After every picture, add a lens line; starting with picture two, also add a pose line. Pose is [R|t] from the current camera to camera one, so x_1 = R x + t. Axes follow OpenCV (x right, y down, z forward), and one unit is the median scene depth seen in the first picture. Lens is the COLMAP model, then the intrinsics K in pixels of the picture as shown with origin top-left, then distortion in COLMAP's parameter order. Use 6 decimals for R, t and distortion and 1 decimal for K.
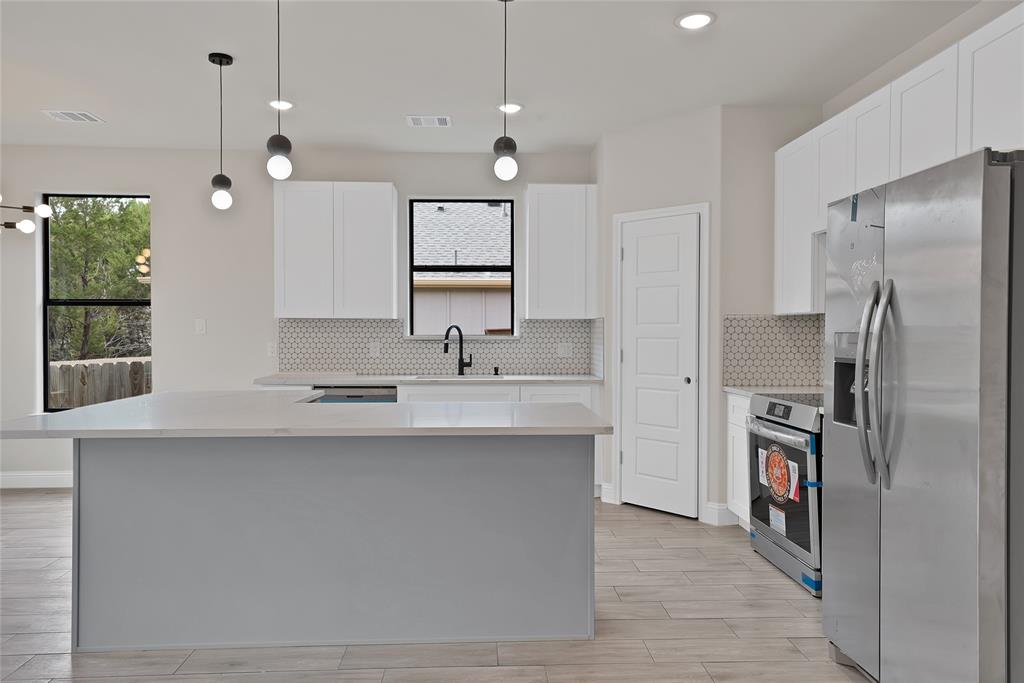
lens RADIAL K [[704.2, 0, 506.1], [0, 704.2, 337.9], [0, 0, 1]] dist [0.021142, -0.001597]
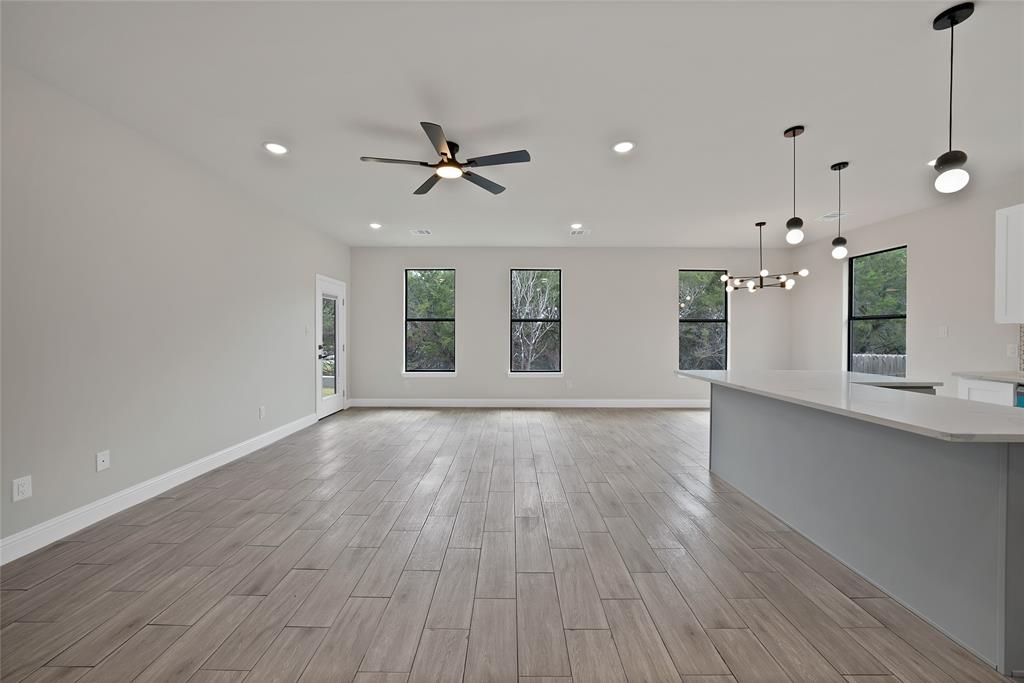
lens RADIAL K [[367.5, 0, 509.2], [0, 367.5, 337.6], [0, 0, 1]] dist [-0.028330, 0.006565]
pose [[-0.048262, 0.007496, -0.998807, 0.327946], [-0.010281, 0.999915, 0.008001, -0.001048], [0.998782, 0.010655, -0.048181, 0.209031]]
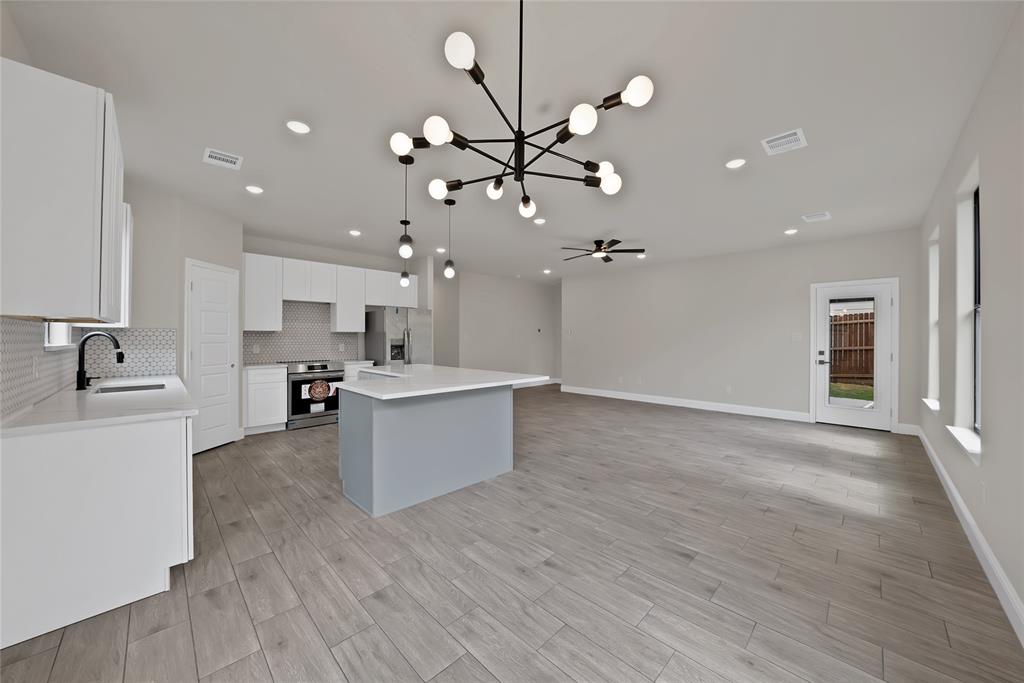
lens RADIAL K [[367.5, 0, 509.2], [0, 367.5, 337.6], [0, 0, 1]] dist [-0.028330, 0.006565]
pose [[-0.675199, -0.000765, 0.737635, -0.814693], [0.004233, 0.999979, 0.004911, -0.012411], [-0.737623, 0.006439, -0.675182, 0.987493]]
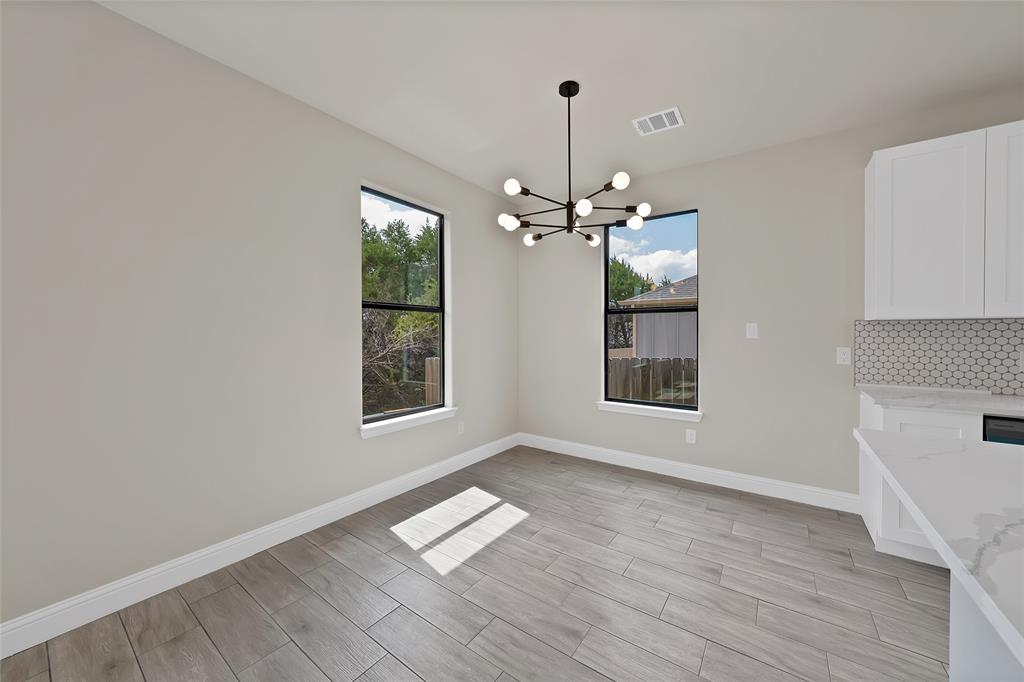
lens RADIAL K [[374.2, 0, 517.2], [0, 374.2, 339.0], [0, 0, 1]] dist [-0.018346, 0.000180]
pose [[0.793646, 0.006945, -0.608340, -0.414336], [-0.004185, 0.999974, 0.005957, -0.006929], [0.608365, -0.002182, 0.793654, 0.431050]]
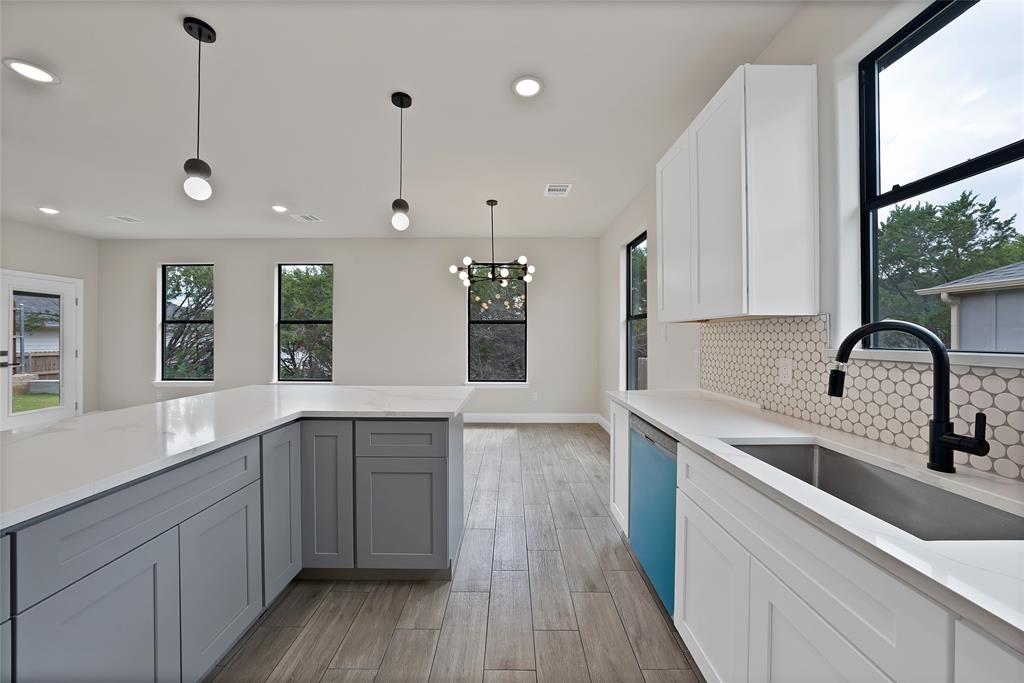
lens RADIAL K [[372.5, 0, 500.8], [0, 372.5, 335.2], [0, 0, 1]] dist [-0.018136, 0.006880]
pose [[-0.064262, -0.003500, -0.997927, 0.139671], [-0.008018, 0.999963, -0.002991, -0.010861], [0.997901, 0.007809, -0.064288, 0.869654]]
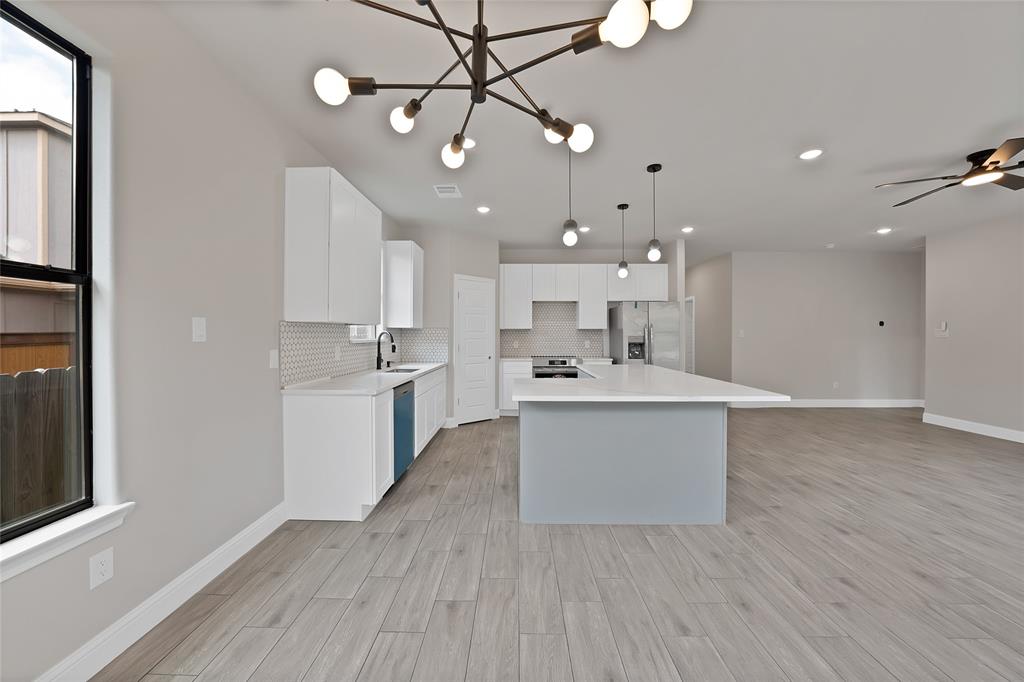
lens RADIAL K [[367.5, 0, 509.2], [0, 367.5, 337.1], [0, 0, 1]] dist [-0.028330, 0.006565]
pose [[0.057607, -0.007447, 0.998312, -0.800470], [0.007947, 0.999944, 0.007001, -0.011270], [-0.998308, 0.007530, 0.057663, 0.779103]]
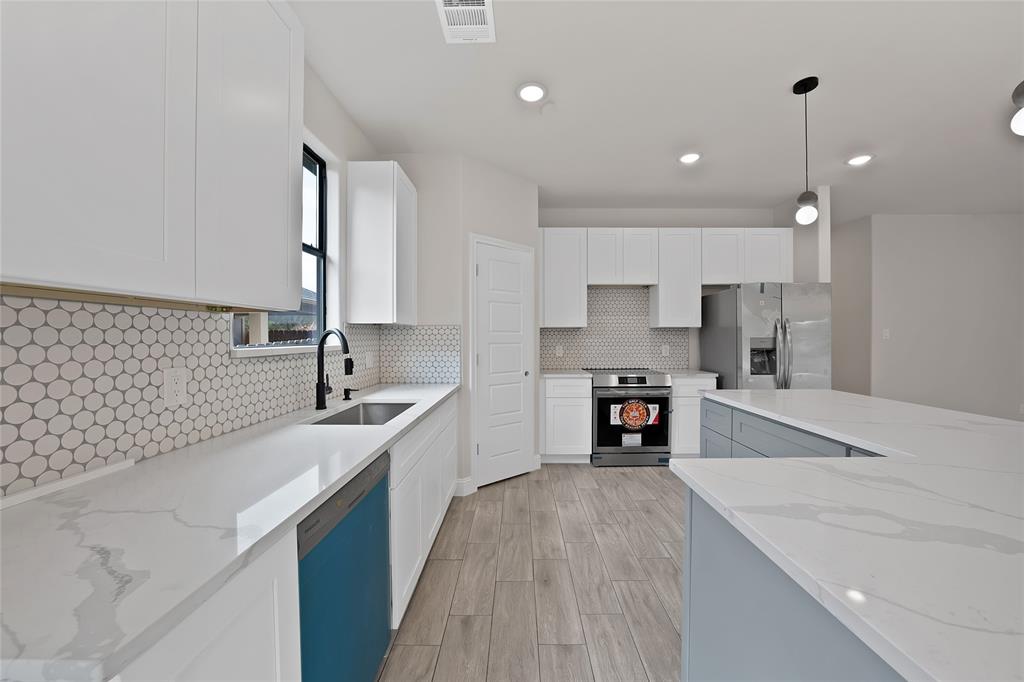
lens RADIAL K [[374.2, 0, 517.2], [0, 374.2, 339.0], [0, 0, 1]] dist [-0.018346, 0.000180]
pose [[0.044949, -0.006563, 0.998968, -0.421953], [0.011018, 0.999921, 0.006073, -0.010387], [-0.998929, 0.010733, 0.045018, 0.880625]]
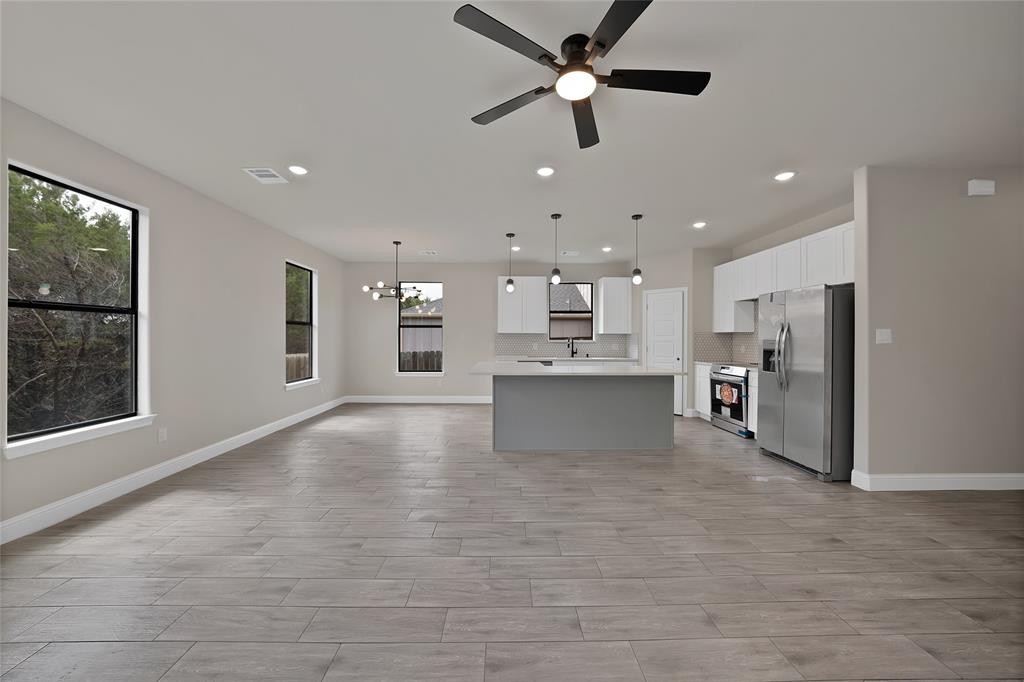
lens RADIAL K [[363.6, 0, 508.2], [0, 363.6, 336.6], [0, 0, 1]] dist [-0.026166, 0.005910]
pose [[0.999665, 0.001587, -0.025850, -0.271002], [-0.001903, 0.999924, -0.012189, -0.001294], [0.025829, 0.012234, 0.999592, -0.247695]]
